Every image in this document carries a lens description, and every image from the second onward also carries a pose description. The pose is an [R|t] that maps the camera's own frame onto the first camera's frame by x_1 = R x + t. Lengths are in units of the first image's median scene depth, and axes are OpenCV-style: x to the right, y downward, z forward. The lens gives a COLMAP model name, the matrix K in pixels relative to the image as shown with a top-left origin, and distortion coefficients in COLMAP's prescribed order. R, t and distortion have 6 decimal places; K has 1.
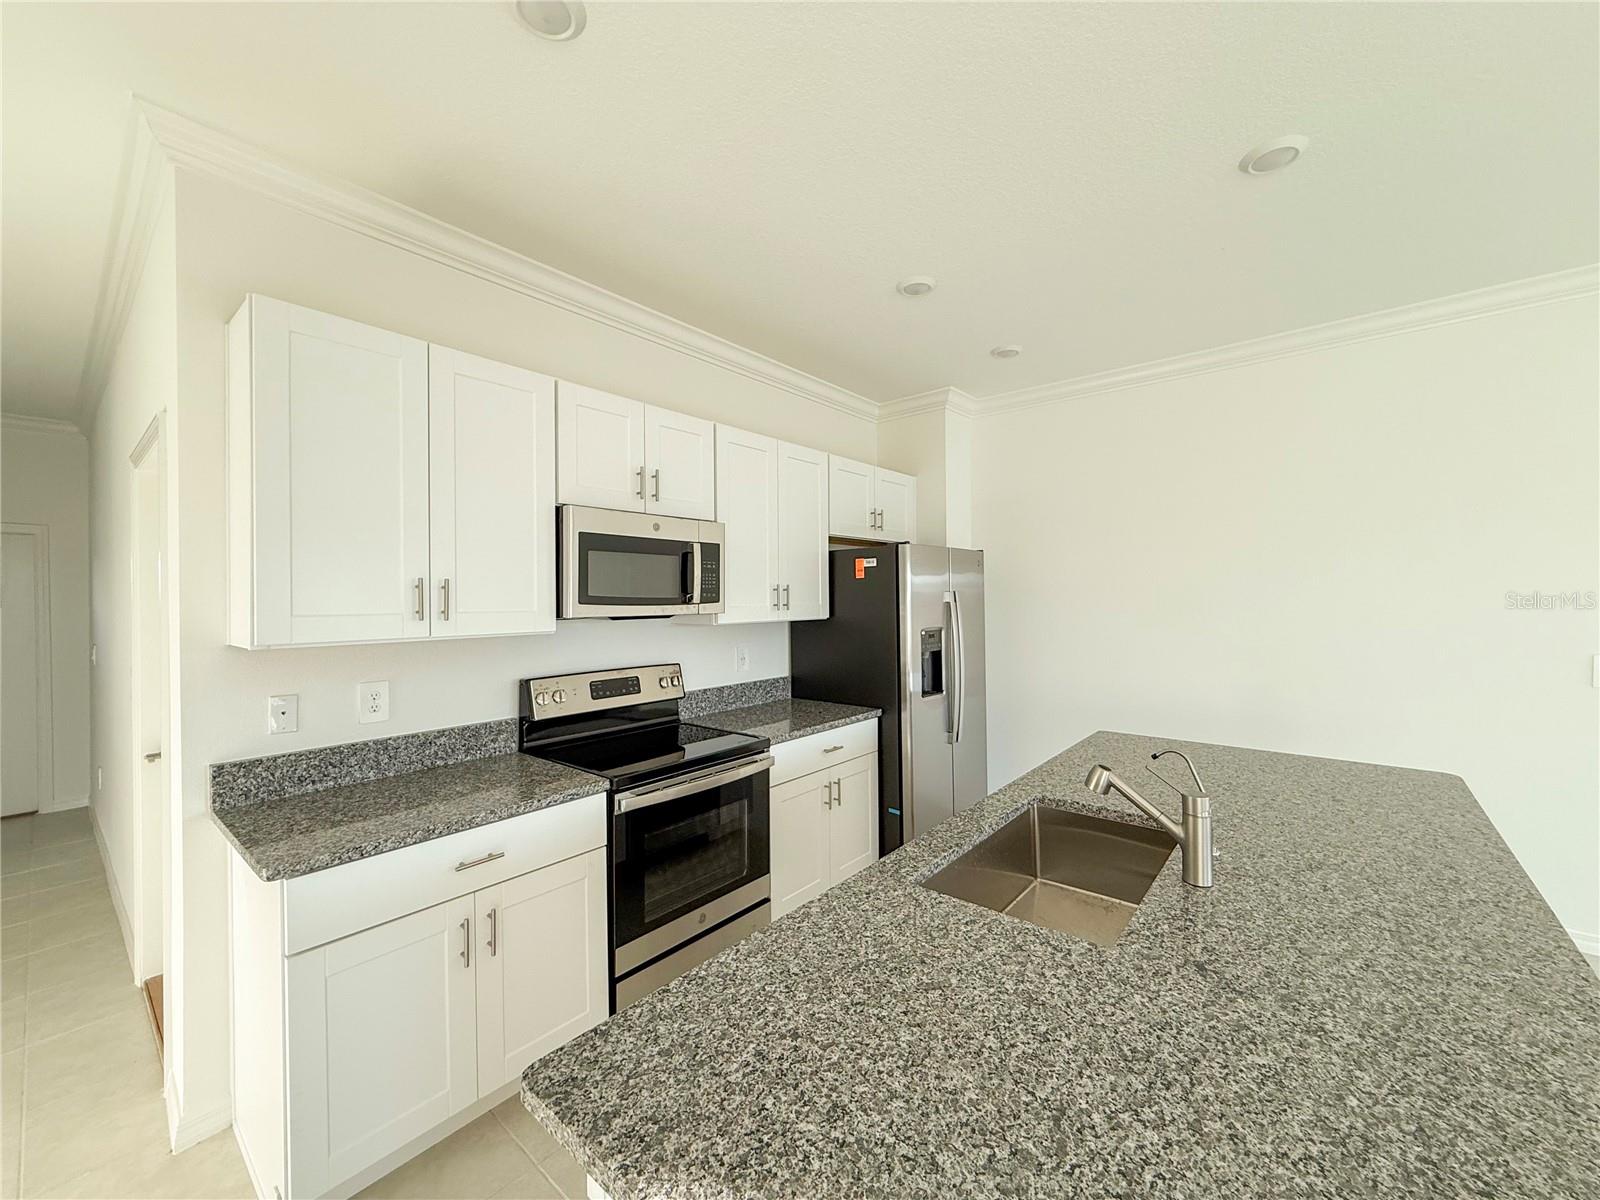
lens RADIAL K [[636.6, 0, 793.1], [0, 636.6, 596.5], [0, 0, 1]] dist [-0.001469, -0.000175]
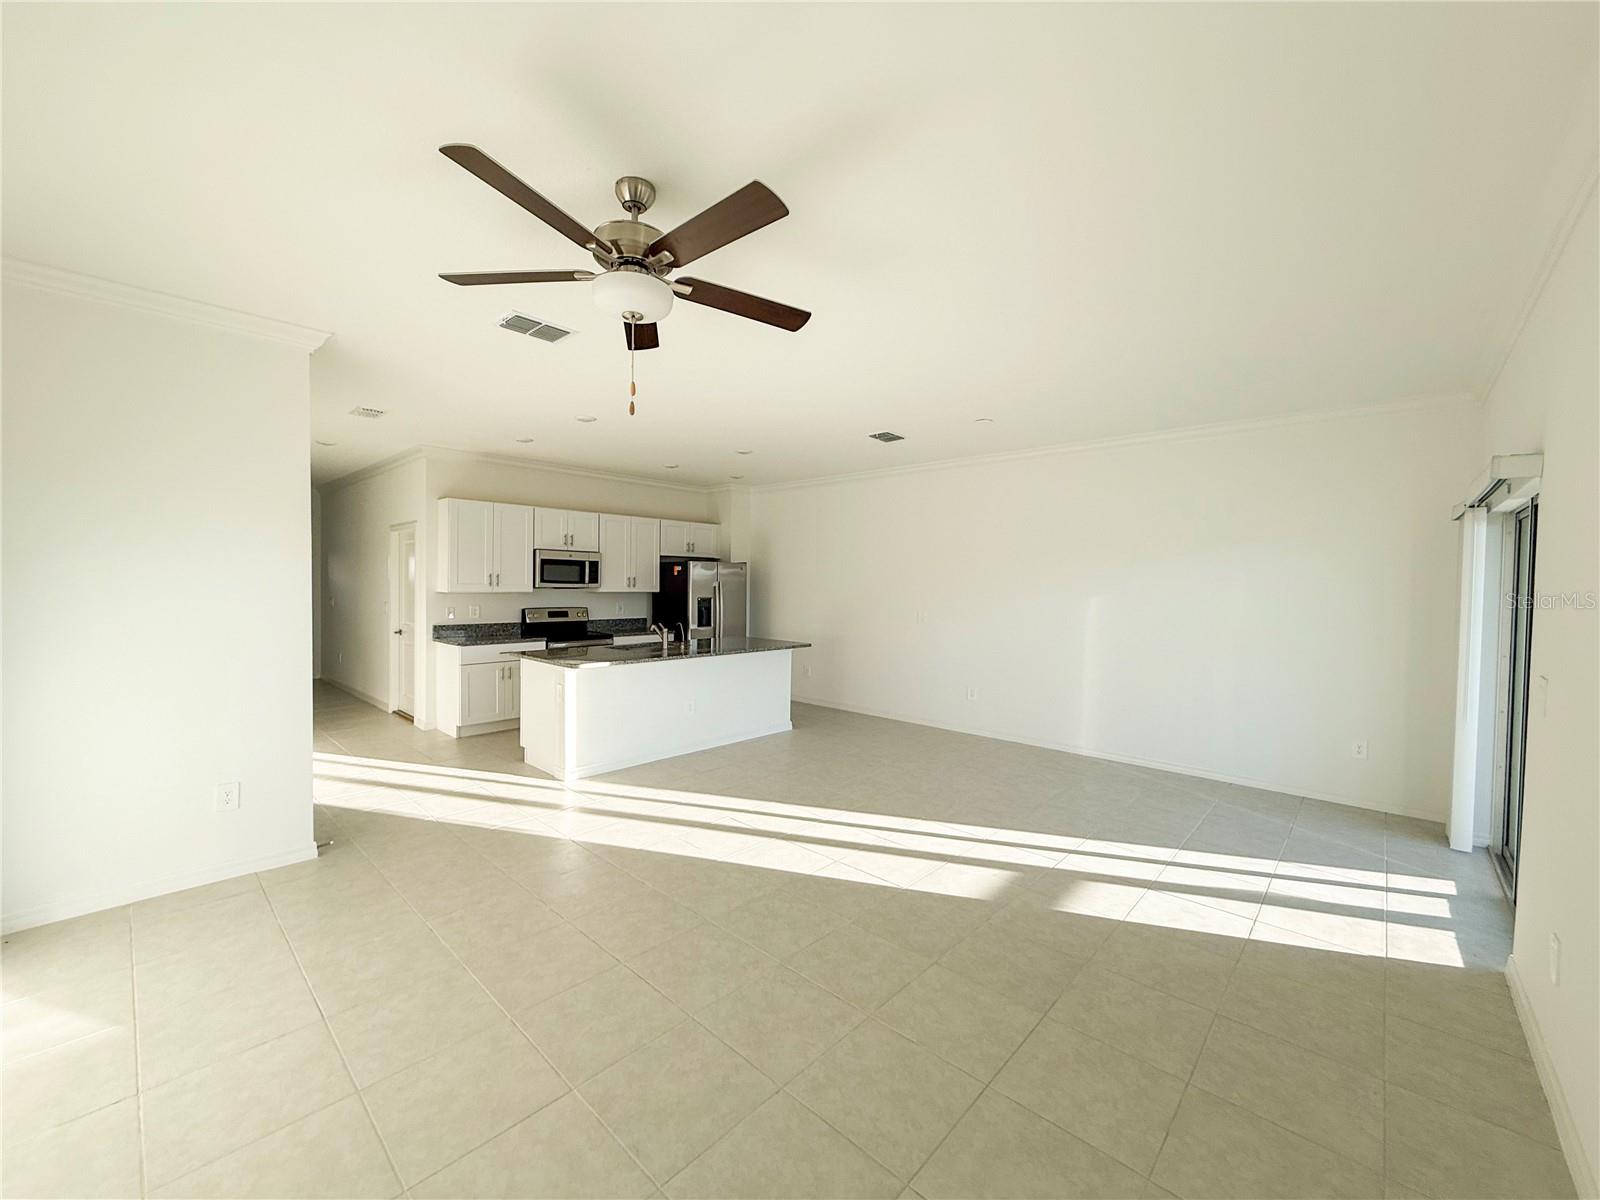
lens RADIAL K [[636.6, 0, 793.1], [0, 636.6, 596.5], [0, 0, 1]] dist [-0.001469, -0.000175]
pose [[0.998774, 0.022144, -0.044283, 0.977832], [-0.021310, 0.999589, 0.019201, -0.005408], [0.044690, -0.018234, 0.998834, -1.927595]]
